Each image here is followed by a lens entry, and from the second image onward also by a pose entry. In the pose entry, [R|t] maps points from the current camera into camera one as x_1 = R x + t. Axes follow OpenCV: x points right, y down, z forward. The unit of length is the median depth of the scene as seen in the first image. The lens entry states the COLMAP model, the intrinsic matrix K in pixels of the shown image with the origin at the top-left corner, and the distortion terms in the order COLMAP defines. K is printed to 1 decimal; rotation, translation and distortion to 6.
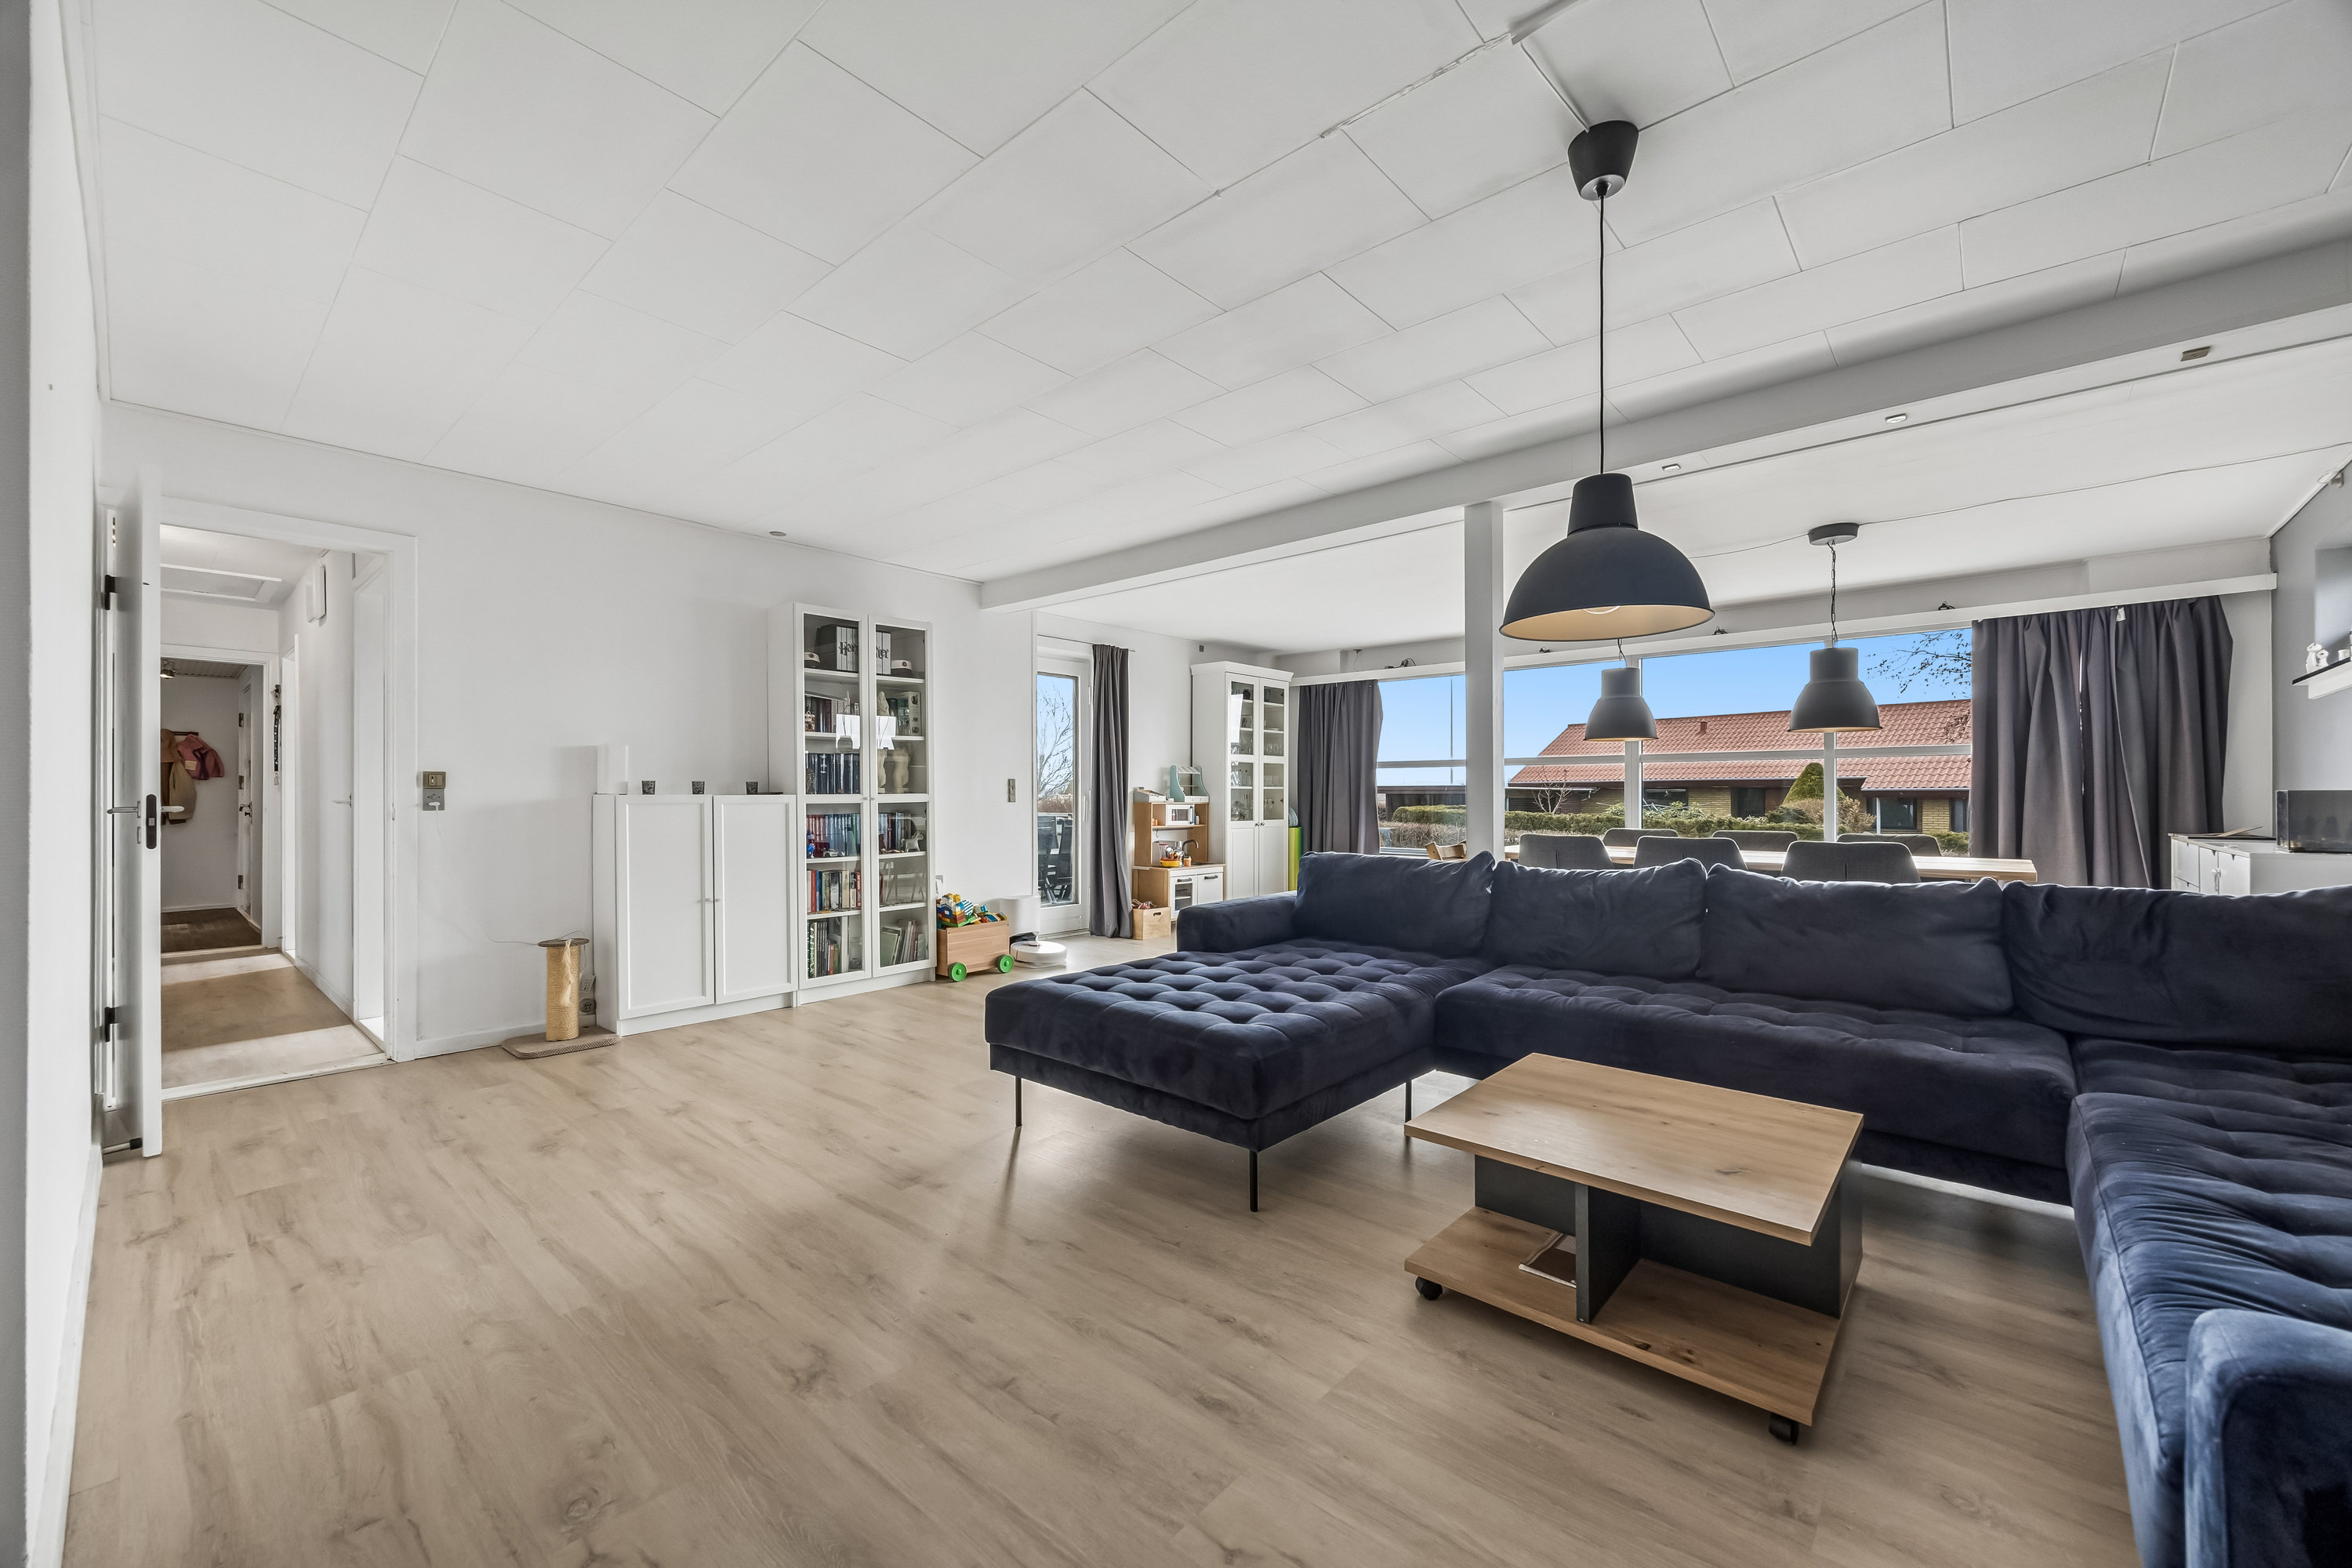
lens RADIAL K [[921.6, 0, 1183.6], [0, 921.6, 790.5], [0, 0, 1]] dist [-0.001364, 0.000031]
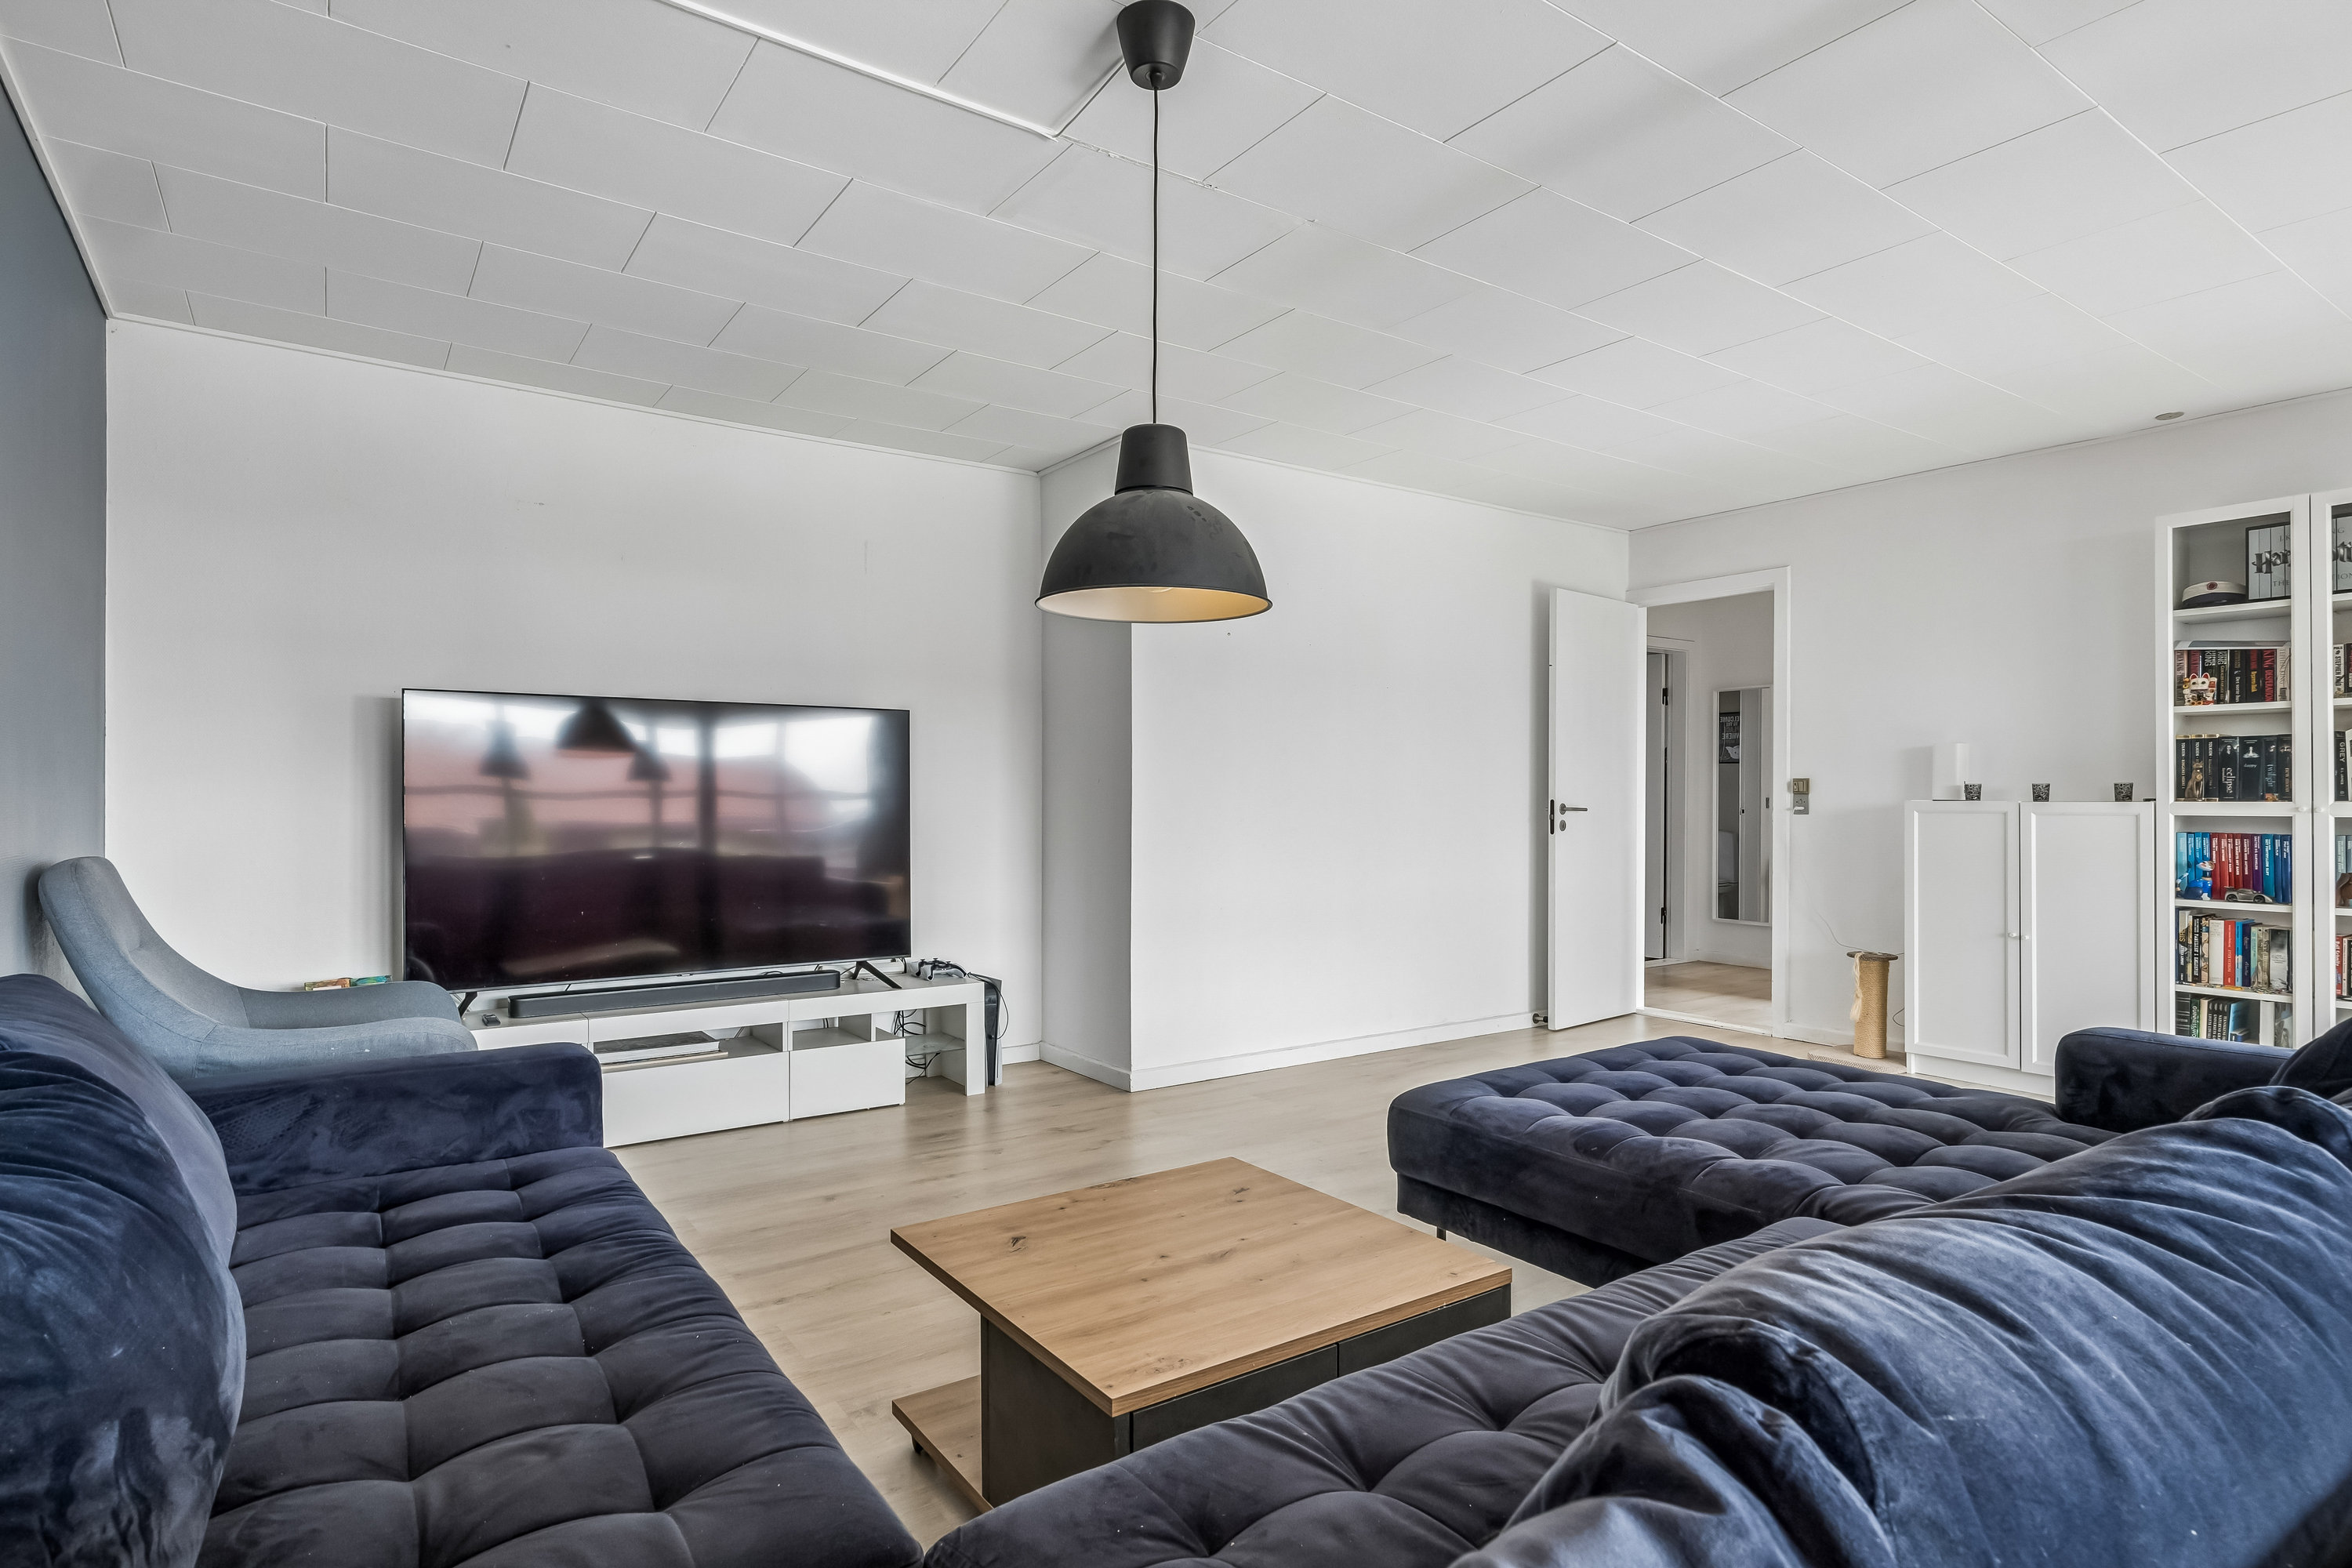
lens RADIAL K [[1282.2, 0, 1188.8], [0, 1282.2, 787.5], [0, 0, 1]] dist [-0.012711, -0.001855]
pose [[-0.245399, -0.001858, -0.969420, 0.645777], [0.004949, 0.999983, -0.003169, -0.006757], [0.969409, -0.005575, -0.245386, 0.540677]]
